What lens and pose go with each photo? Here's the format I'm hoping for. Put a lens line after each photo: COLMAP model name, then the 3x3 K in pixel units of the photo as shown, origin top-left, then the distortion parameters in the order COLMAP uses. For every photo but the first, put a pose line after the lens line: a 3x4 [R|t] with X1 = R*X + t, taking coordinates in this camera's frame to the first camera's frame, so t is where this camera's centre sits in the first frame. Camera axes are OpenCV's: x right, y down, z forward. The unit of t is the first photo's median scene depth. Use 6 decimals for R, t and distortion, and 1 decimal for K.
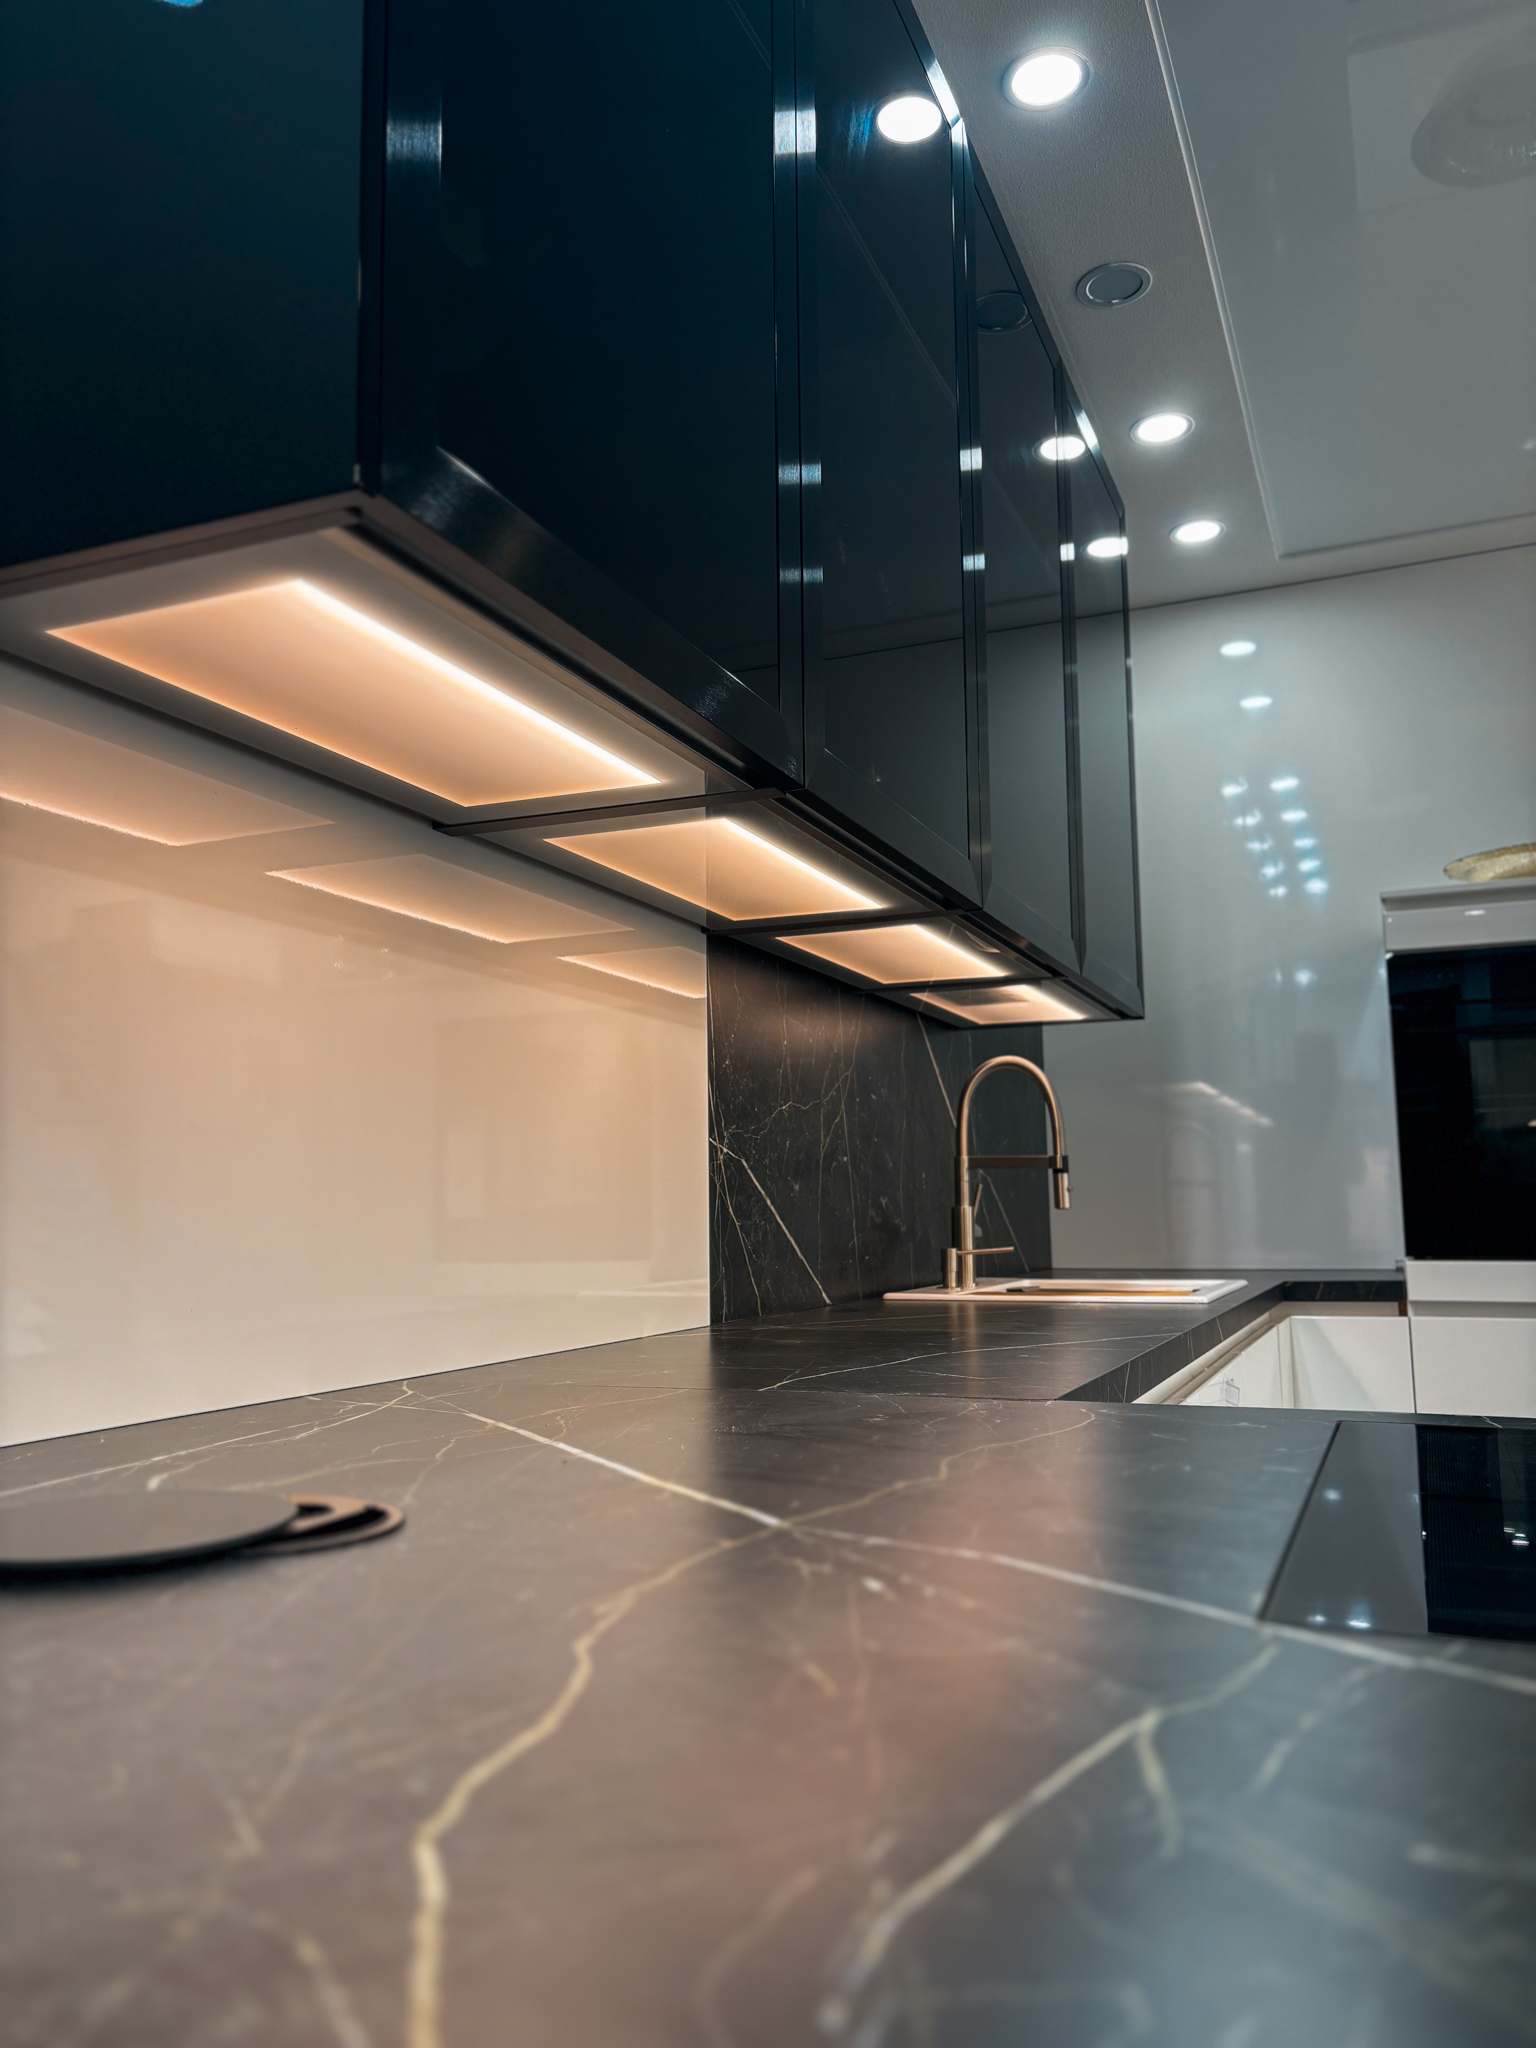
lens RADIAL K [[1573.0, 0, 746.5], [0, 1573.0, 1022.5], [0, 0, 1]] dist [0.029923, -0.004833]
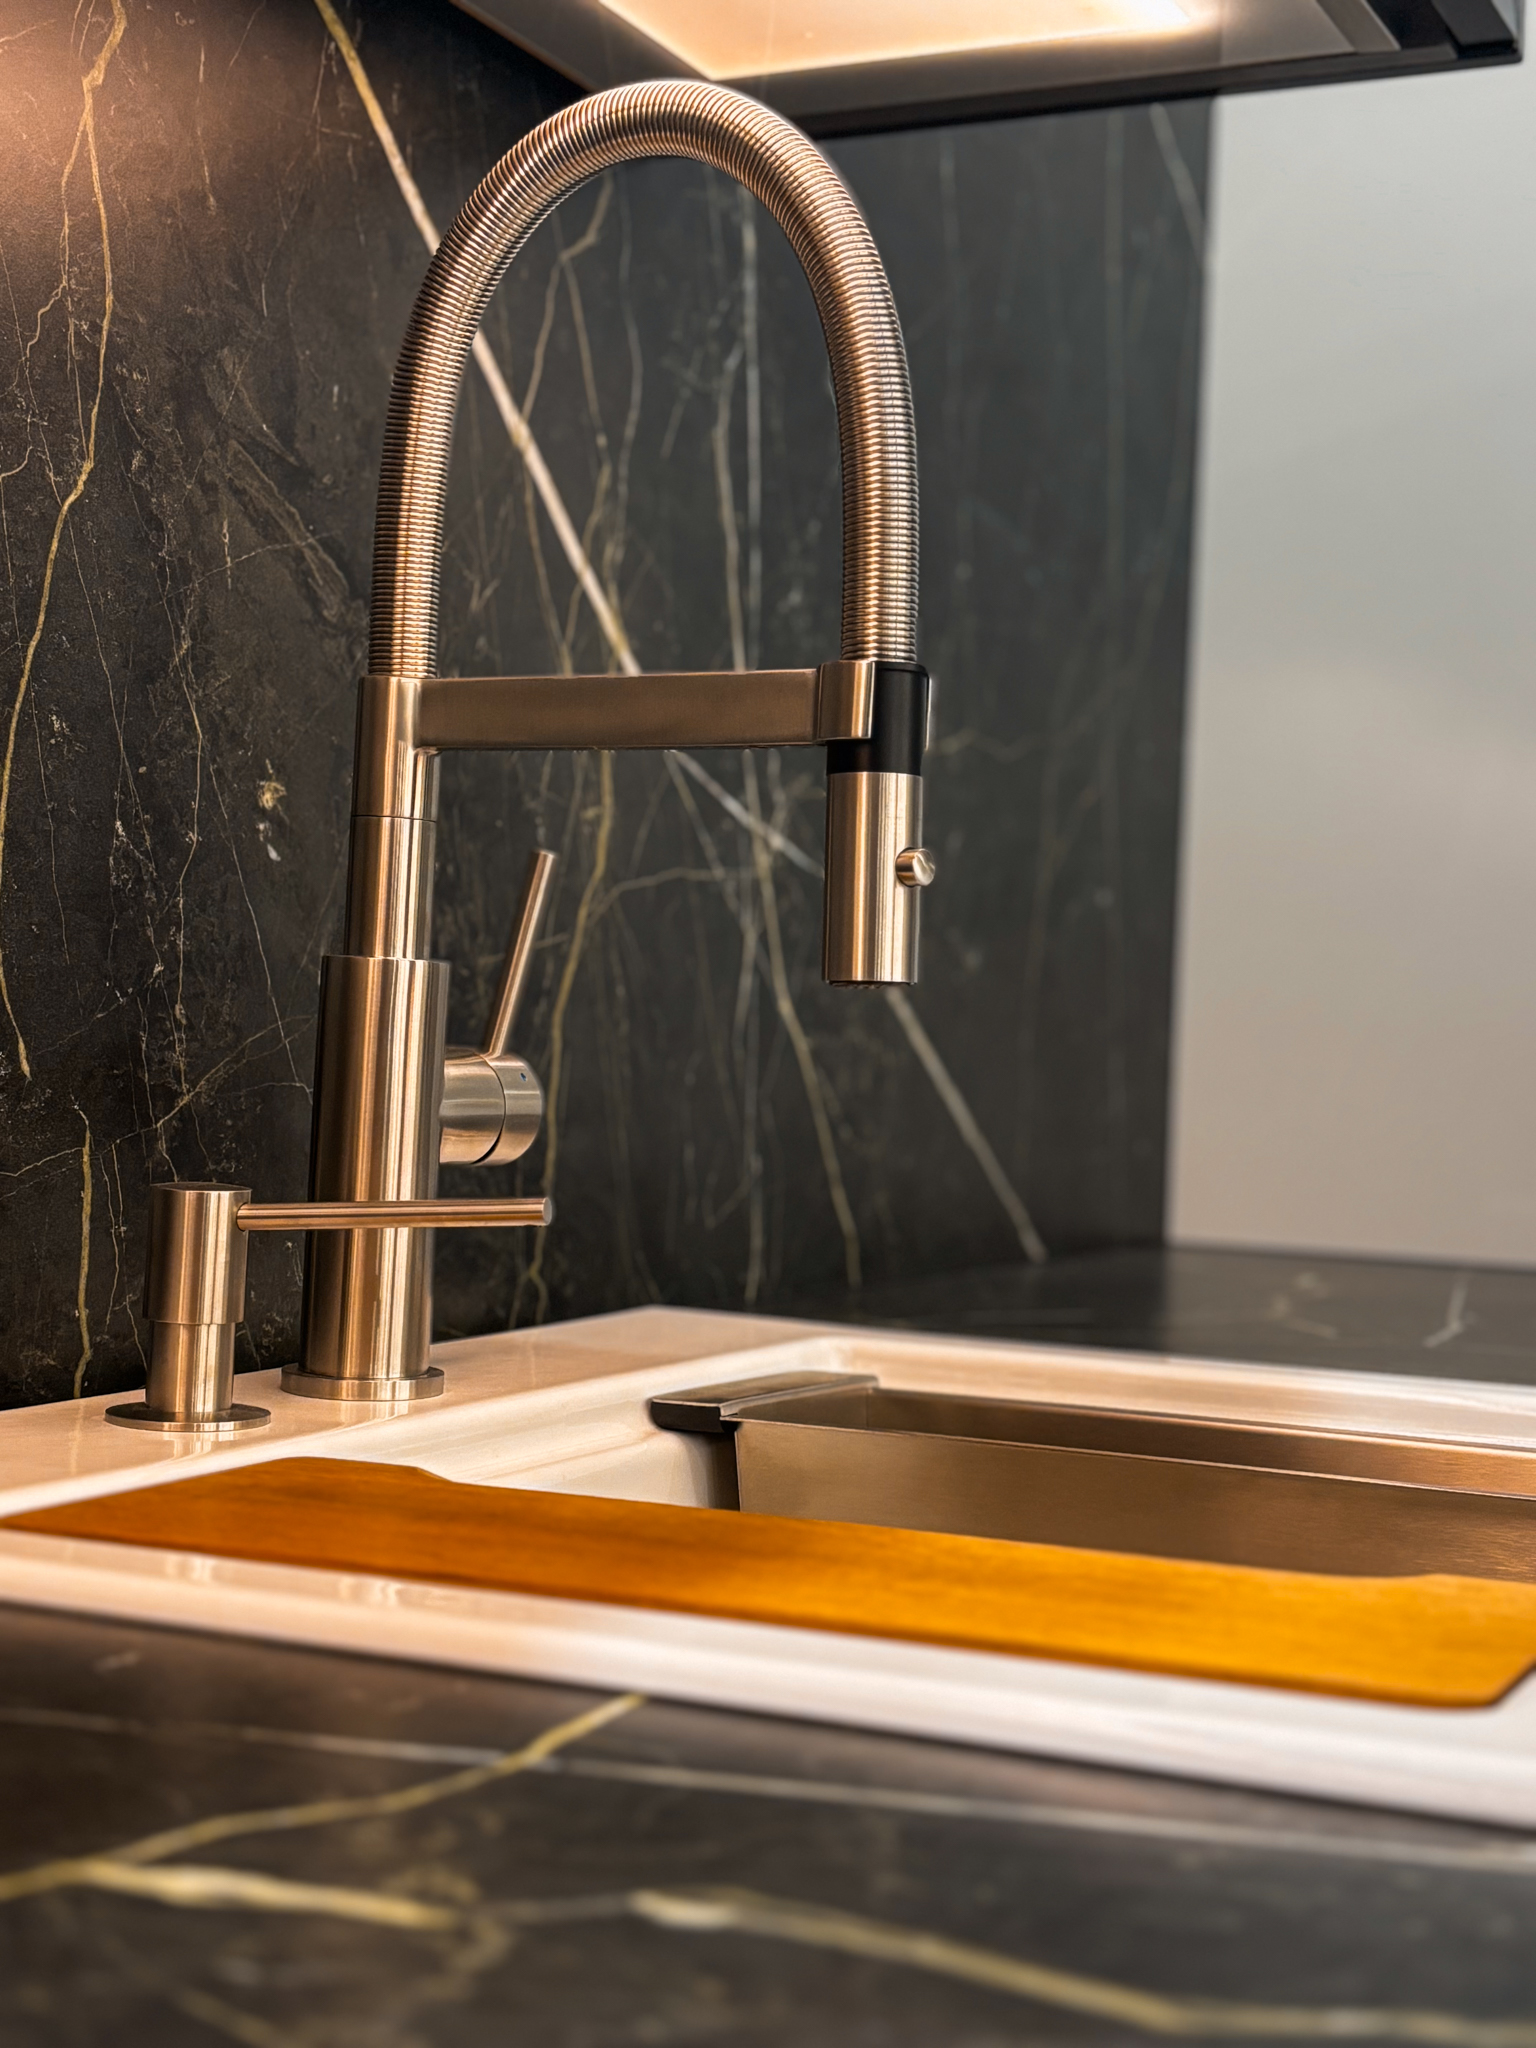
lens RADIAL K [[3095.4, 0, 768.0], [0, 3095.4, 1024.0], [0, 0, 1]] dist [0.183652, -0.061858]
pose [[0.996948, 0.048966, -0.060805, 0.223221], [-0.041923, 0.992807, 0.112144, 0.091297], [0.065859, -0.109253, 0.991830, 0.717448]]
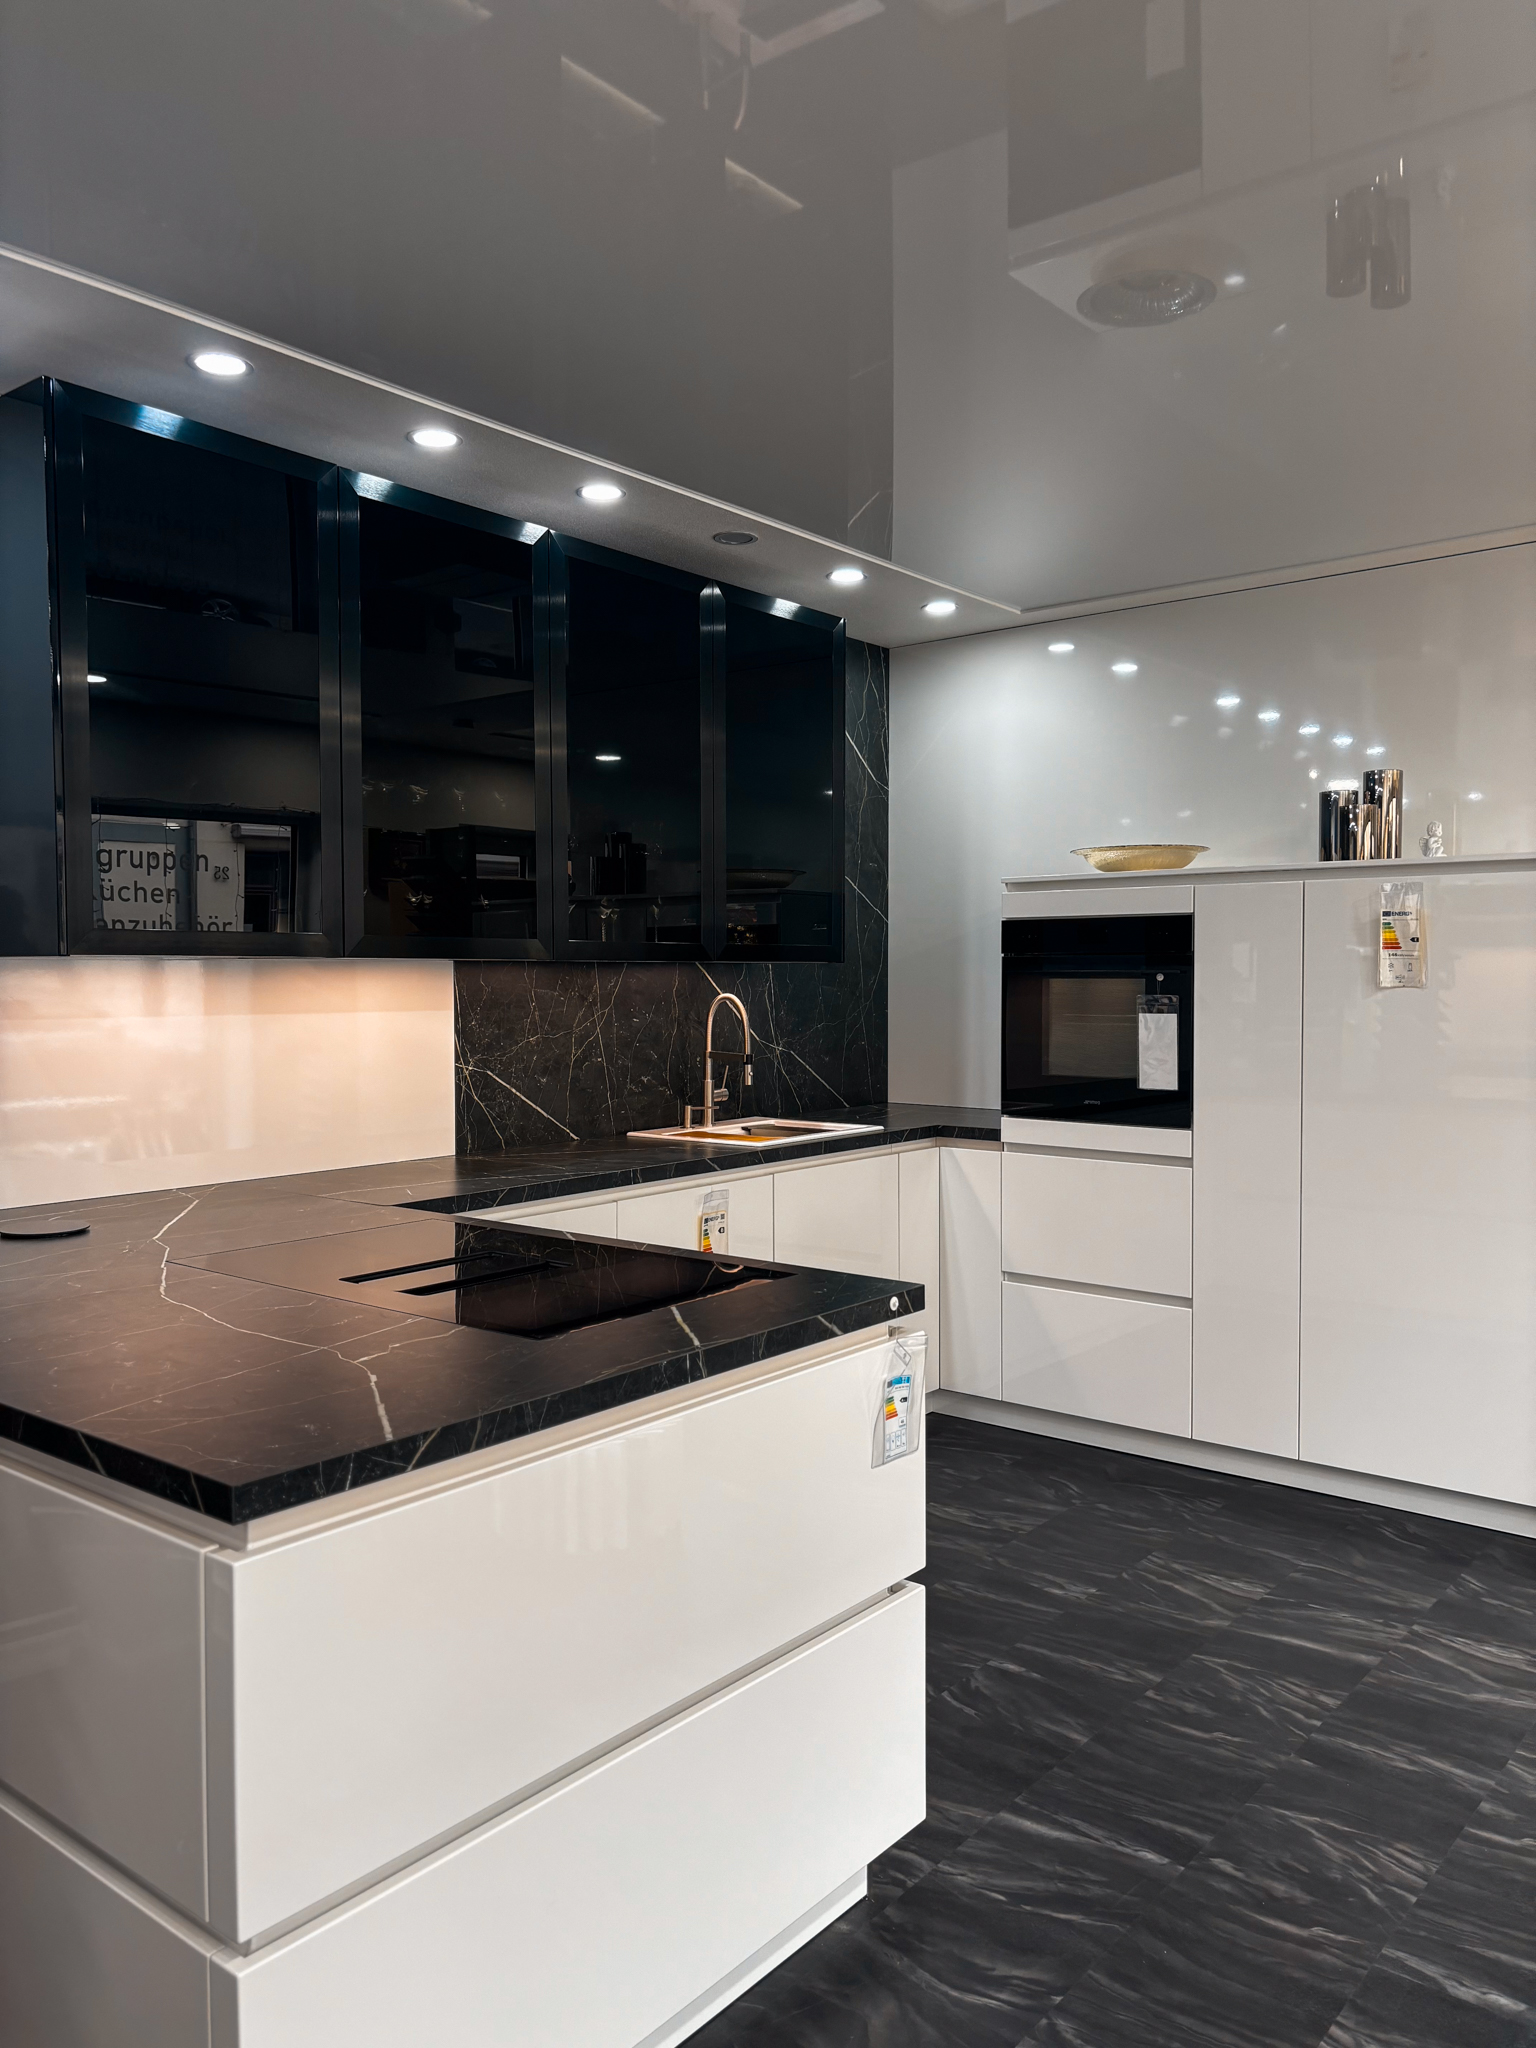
lens RADIAL K [[1573.0, 0, 746.5], [0, 1573.0, 1022.5], [0, 0, 1]] dist [0.029923, -0.004833]
pose [[0.958016, 0.016447, -0.286241, 0.725575], [0.028059, 0.988183, 0.150691, -0.217139], [0.285337, -0.152396, 0.946234, -0.632361]]
